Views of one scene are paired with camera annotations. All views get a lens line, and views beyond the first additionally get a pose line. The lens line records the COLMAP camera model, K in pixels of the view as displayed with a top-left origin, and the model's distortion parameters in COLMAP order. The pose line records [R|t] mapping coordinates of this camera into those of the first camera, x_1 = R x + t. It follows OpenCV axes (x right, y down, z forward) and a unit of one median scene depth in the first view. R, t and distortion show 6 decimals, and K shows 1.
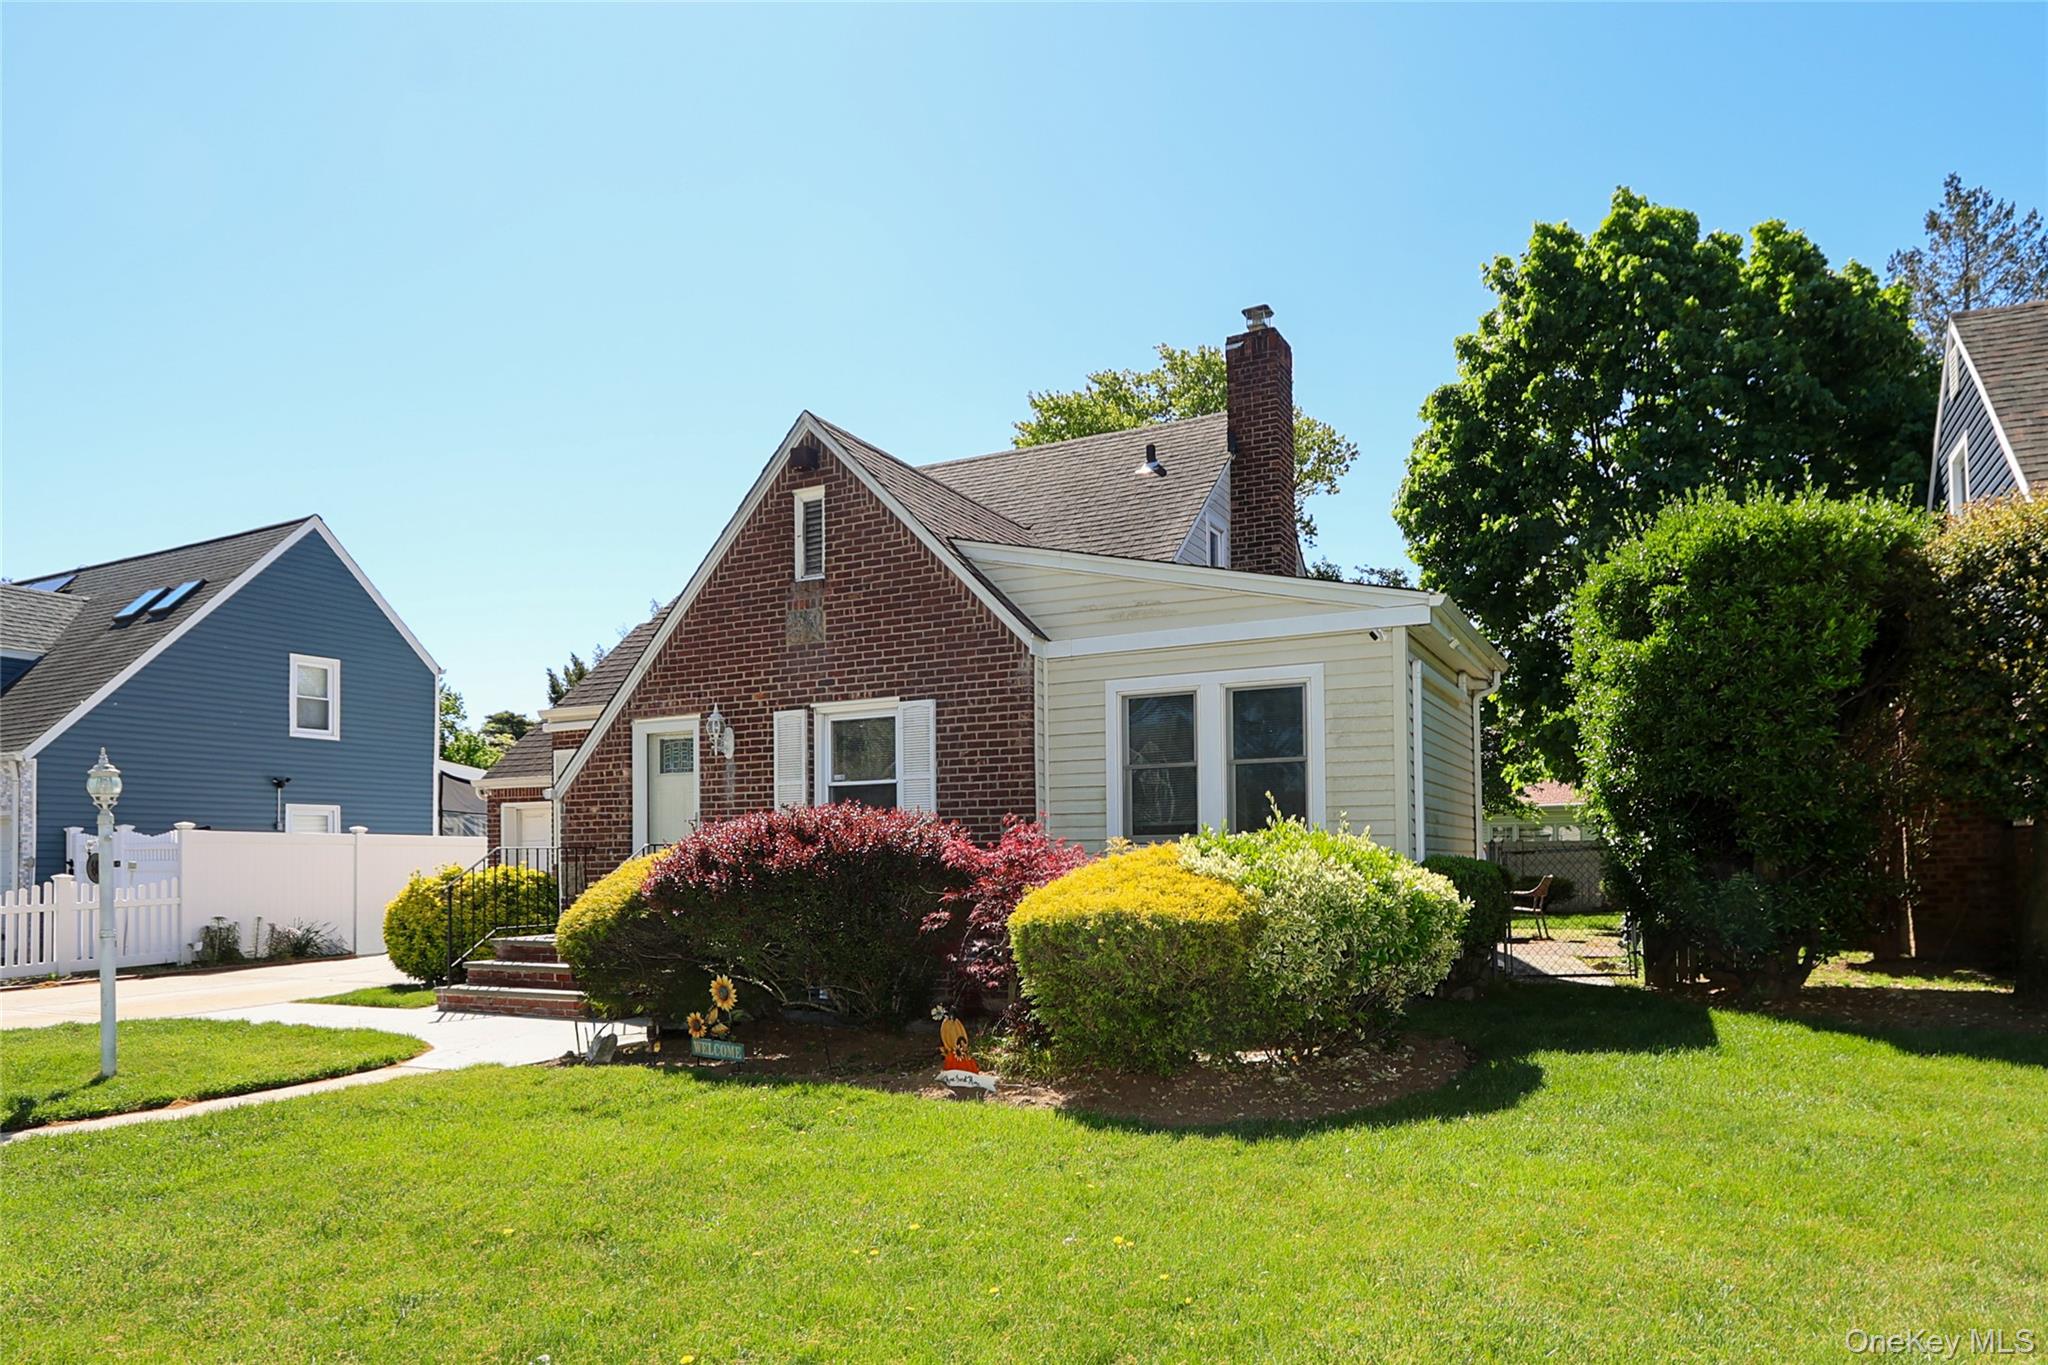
lens RADIAL K [[1176.0, 0, 1024.9], [0, 1176.0, 827.6], [0, 0, 1]] dist [-0.017977, -0.000591]
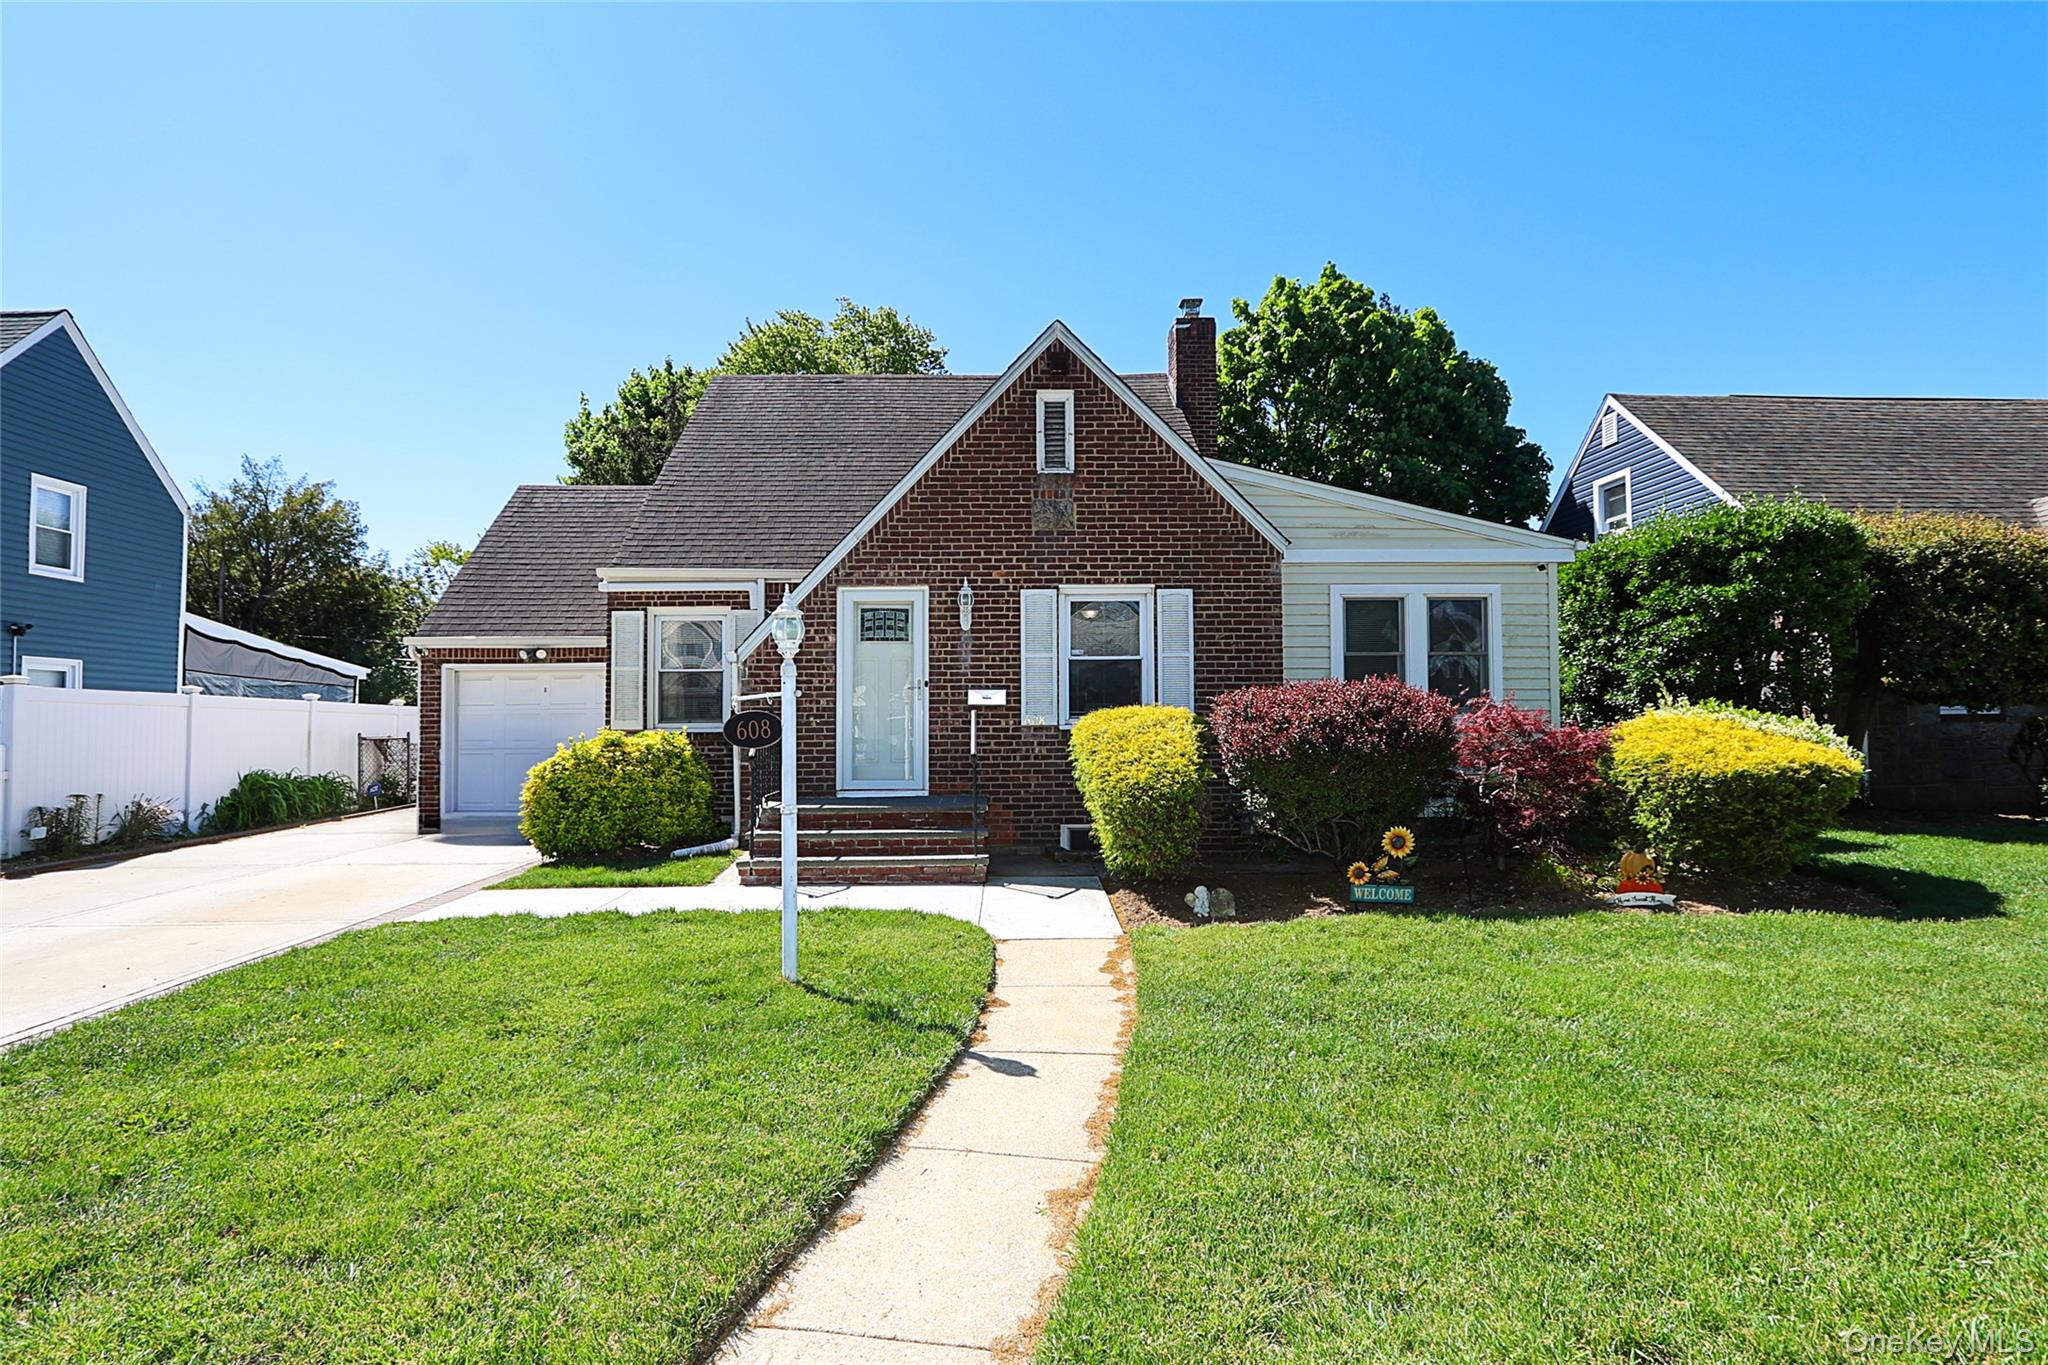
lens RADIAL K [[955.7, 0, 1032.8], [0, 955.7, 691.8], [0, 0, 1]] dist [-0.022251, 0.000010]
pose [[0.894327, 0.021337, 0.446905, -0.600588], [-0.015617, 0.999742, -0.016480, 0.010448], [-0.447142, 0.007759, 0.894429, 0.207845]]
